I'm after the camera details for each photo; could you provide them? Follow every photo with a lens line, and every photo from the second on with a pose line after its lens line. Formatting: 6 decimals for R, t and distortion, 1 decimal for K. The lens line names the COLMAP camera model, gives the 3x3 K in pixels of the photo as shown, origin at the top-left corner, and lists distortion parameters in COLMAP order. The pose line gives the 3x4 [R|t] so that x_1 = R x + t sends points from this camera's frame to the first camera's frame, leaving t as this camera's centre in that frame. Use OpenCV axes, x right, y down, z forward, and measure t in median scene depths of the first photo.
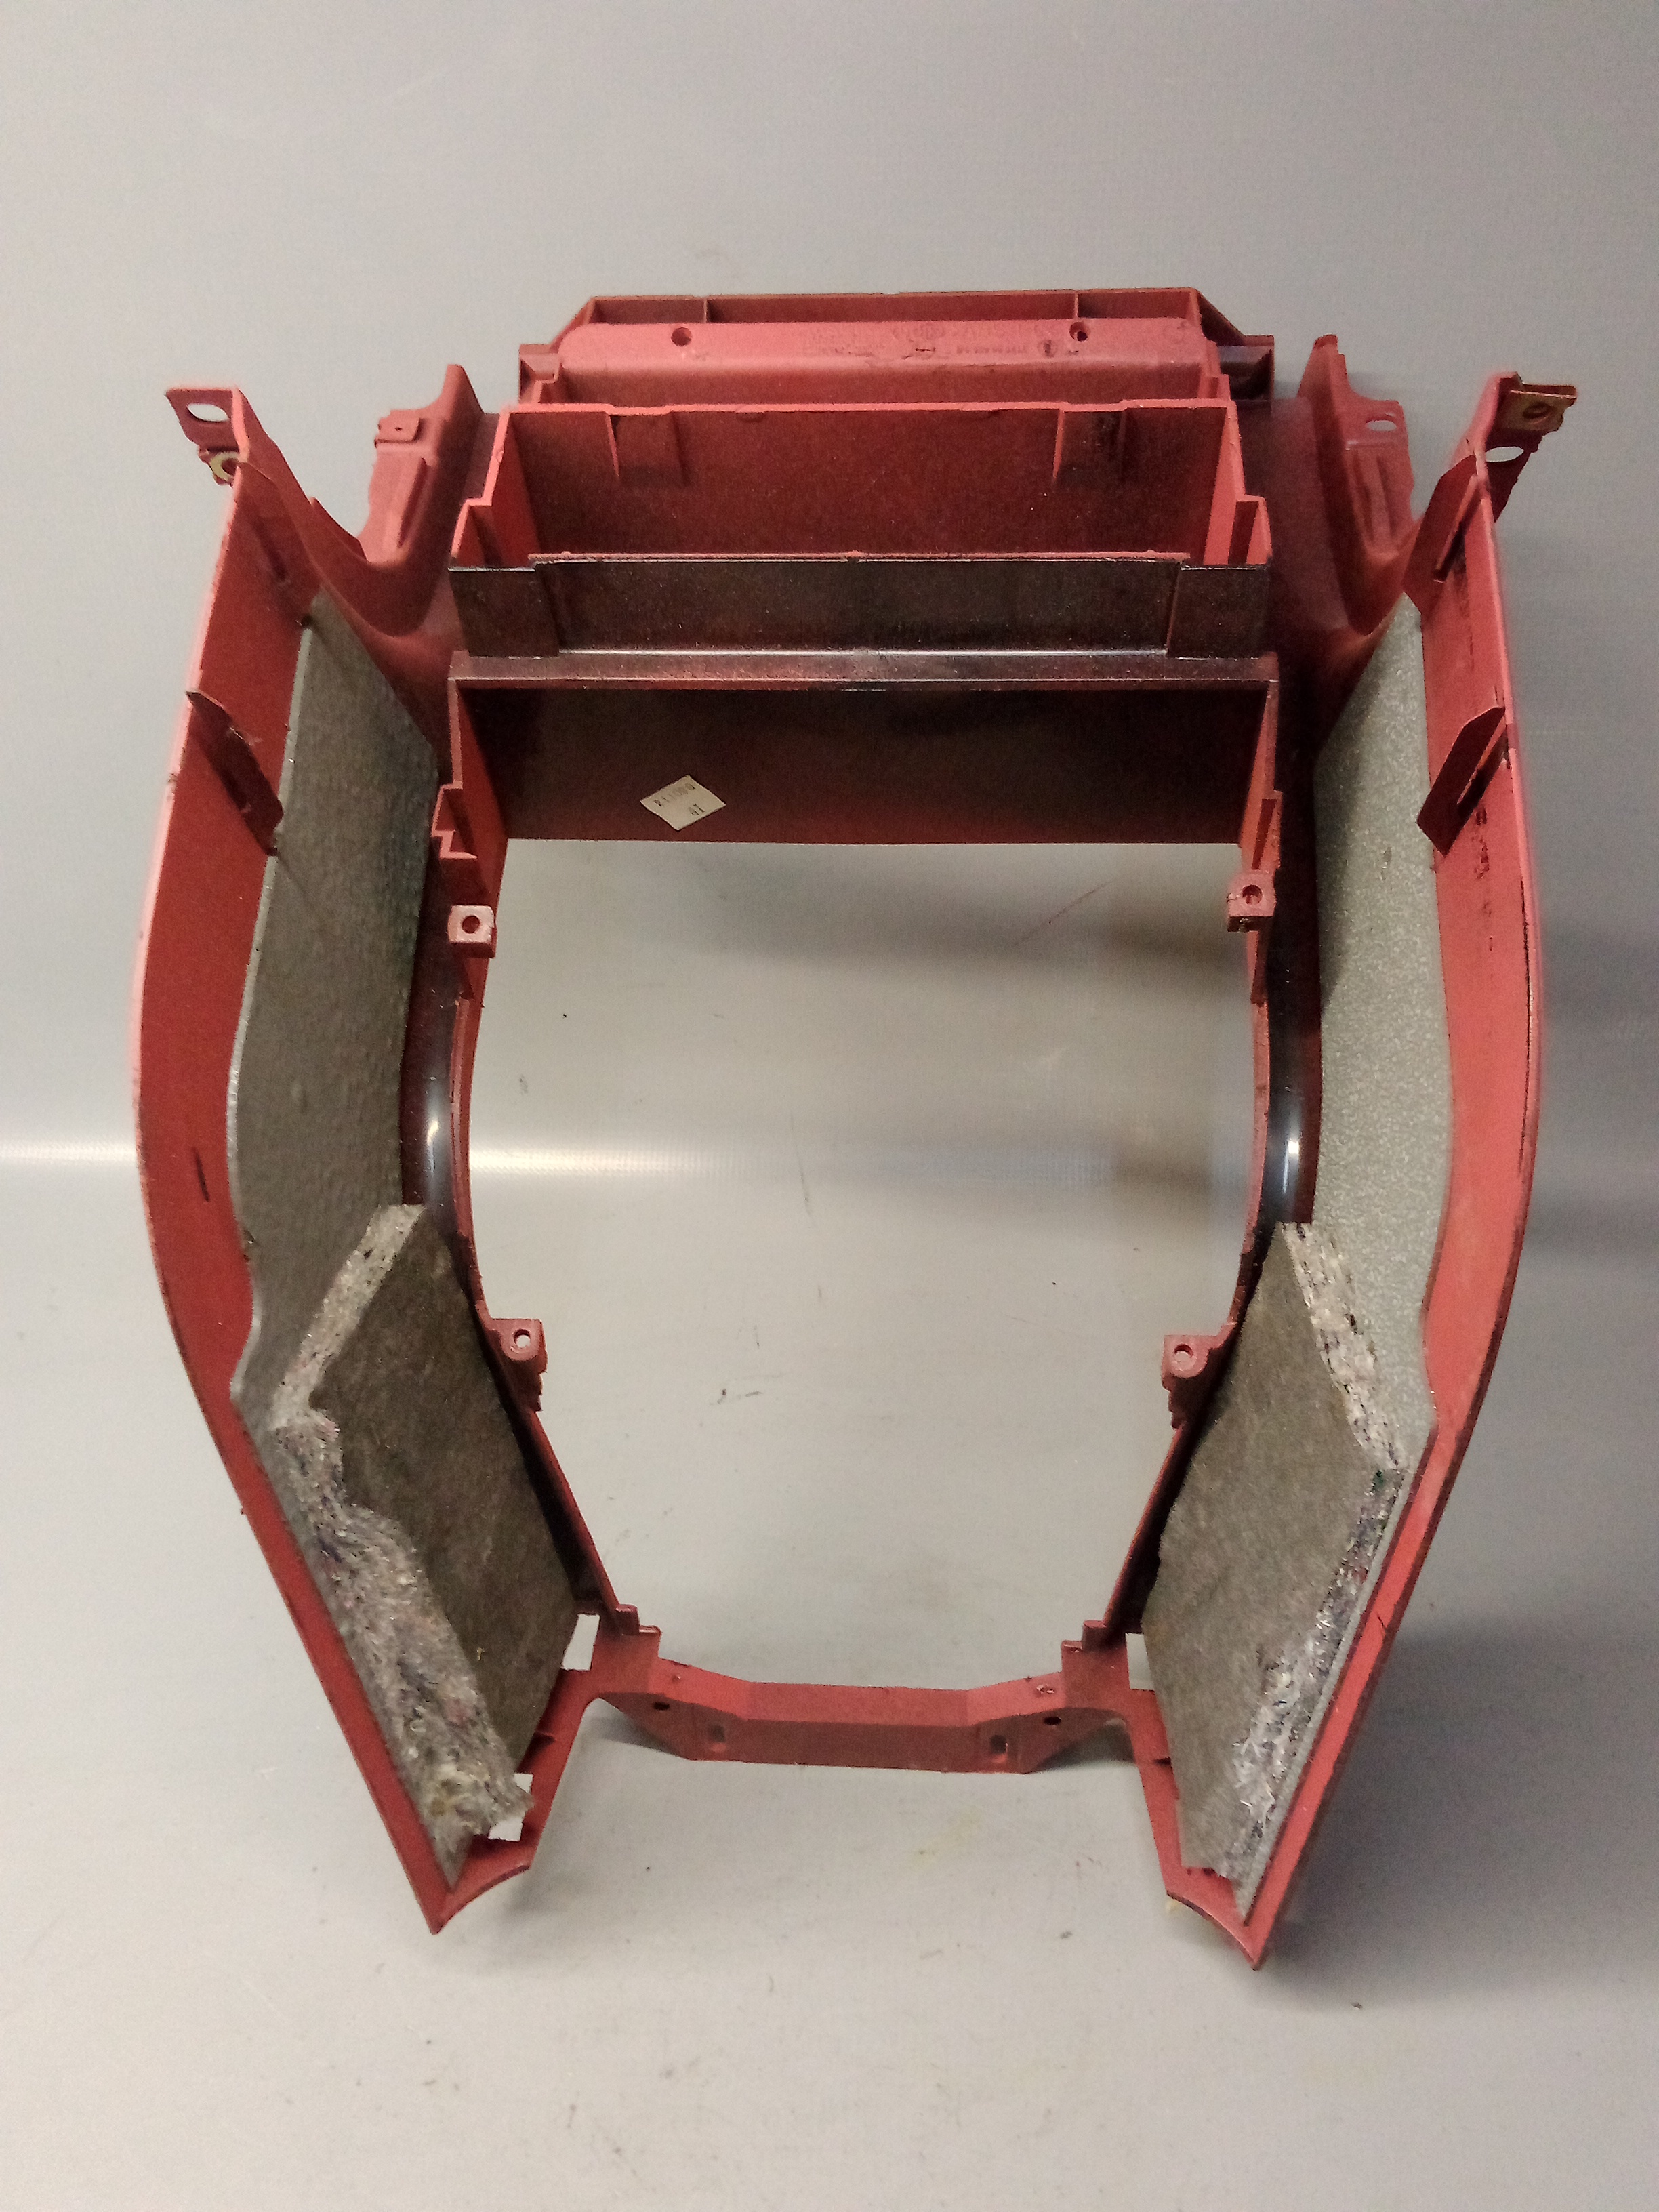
lens RADIAL K [[1769.4, 0, 829.5], [0, 1769.4, 1106.0], [0, 0, 1]] dist [0.047567, -0.097128]
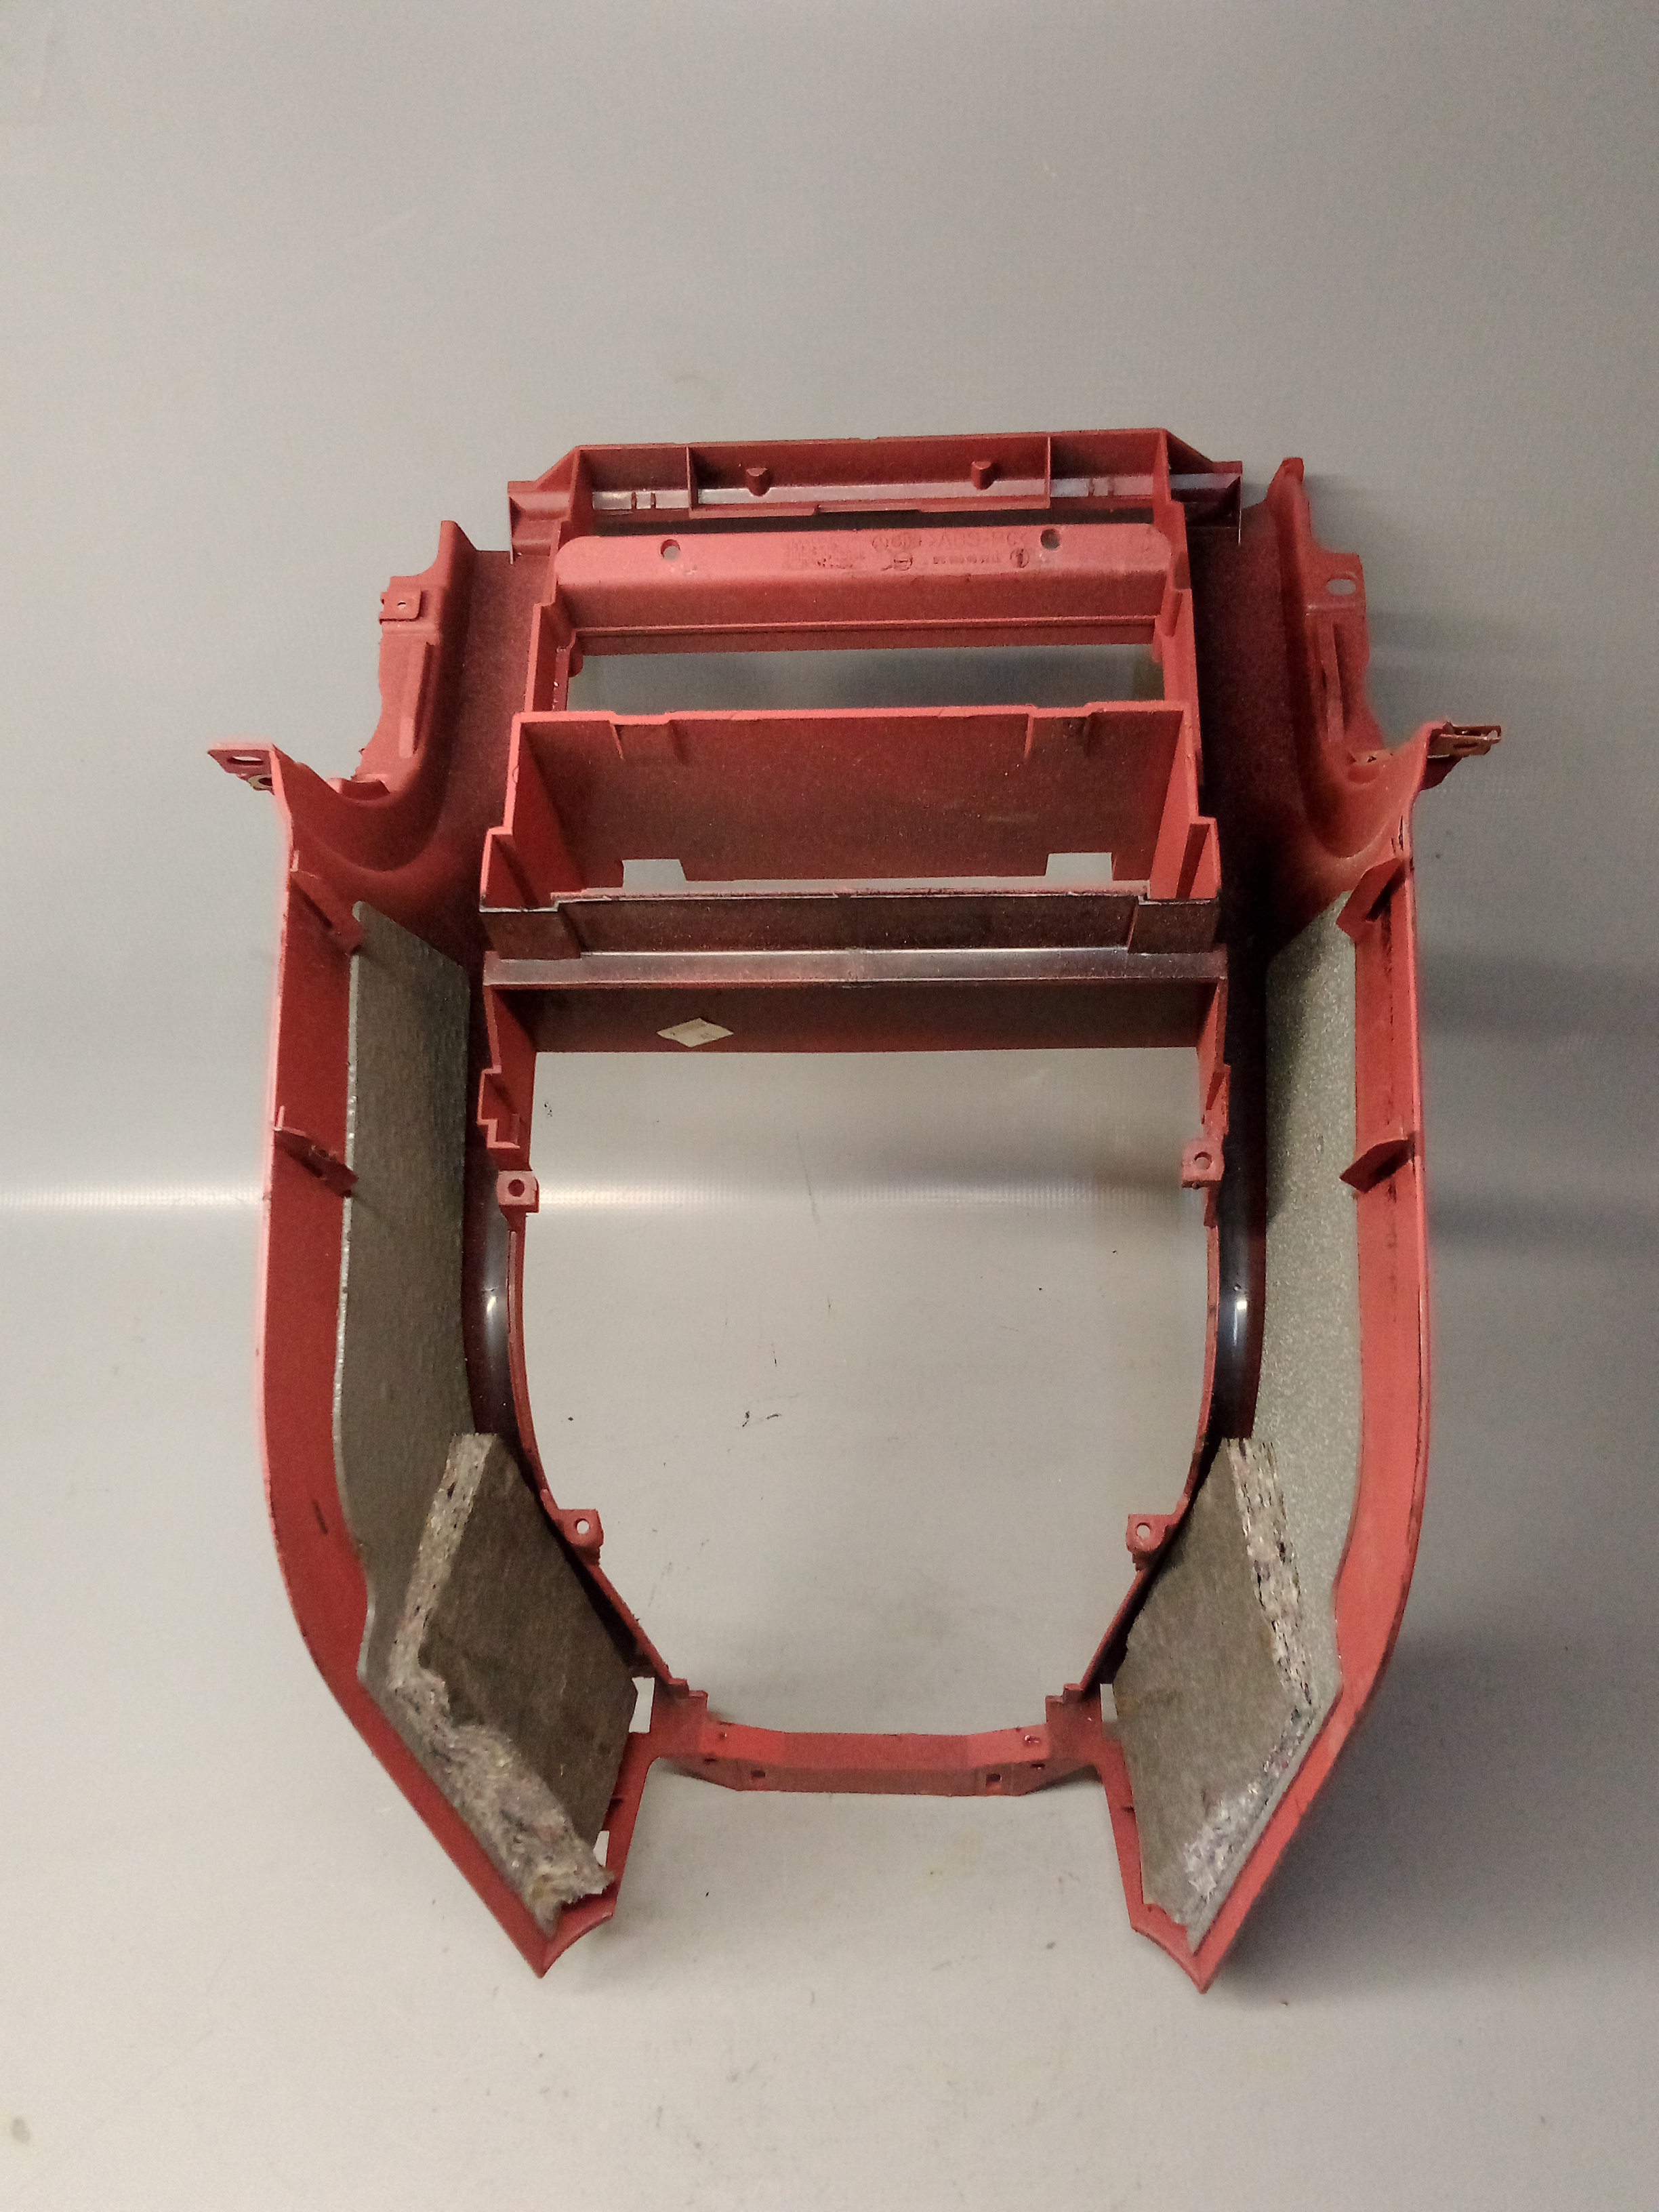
lens RADIAL K [[1769.4, 0, 829.5], [0, 1769.4, 1106.0], [0, 0, 1]] dist [0.047567, -0.097128]
pose [[0.999453, -0.032968, -0.002510, 0.002607], [0.032855, 0.981771, 0.187206, -0.368668], [-0.003707, -0.187186, 0.982317, -0.107308]]
